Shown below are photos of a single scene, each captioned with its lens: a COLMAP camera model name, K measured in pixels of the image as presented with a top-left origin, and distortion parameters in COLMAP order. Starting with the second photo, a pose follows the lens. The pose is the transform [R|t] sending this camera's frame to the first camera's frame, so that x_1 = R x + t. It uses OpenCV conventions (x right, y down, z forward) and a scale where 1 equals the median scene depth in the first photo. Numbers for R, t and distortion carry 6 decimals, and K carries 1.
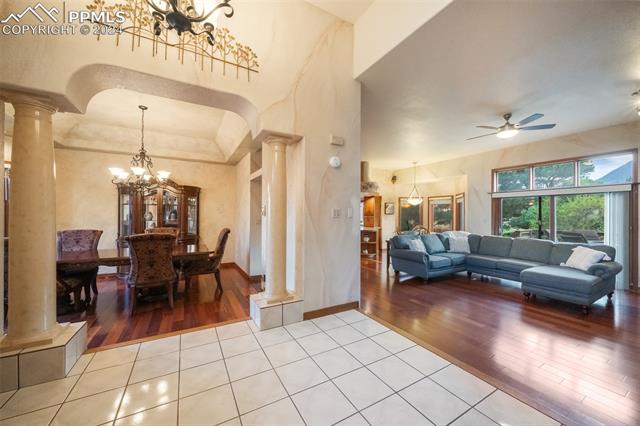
lens RADIAL K [[236.1, 0, 319.3], [0, 236.1, 213.6], [0, 0, 1]] dist [-0.001655, -0.000394]
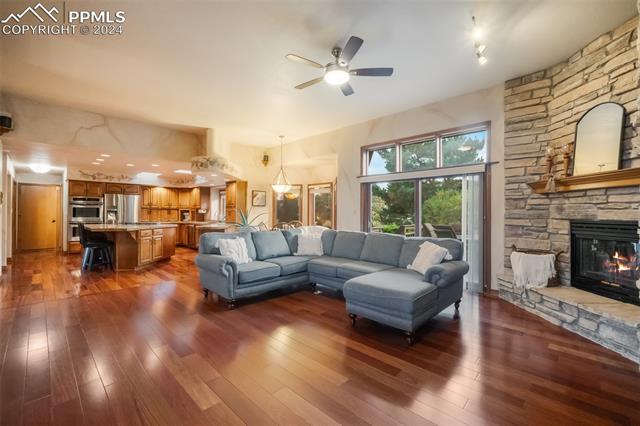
lens RADIAL K [[270.6, 0, 321.0], [0, 270.6, 213.7], [0, 0, 1]] dist [0.000498, 0.000046]
pose [[0.957241, 0.000326, 0.289292, 0.386305], [-0.002496, 0.999971, 0.007131, 0.032351], [-0.289282, -0.007548, 0.957214, 0.199044]]
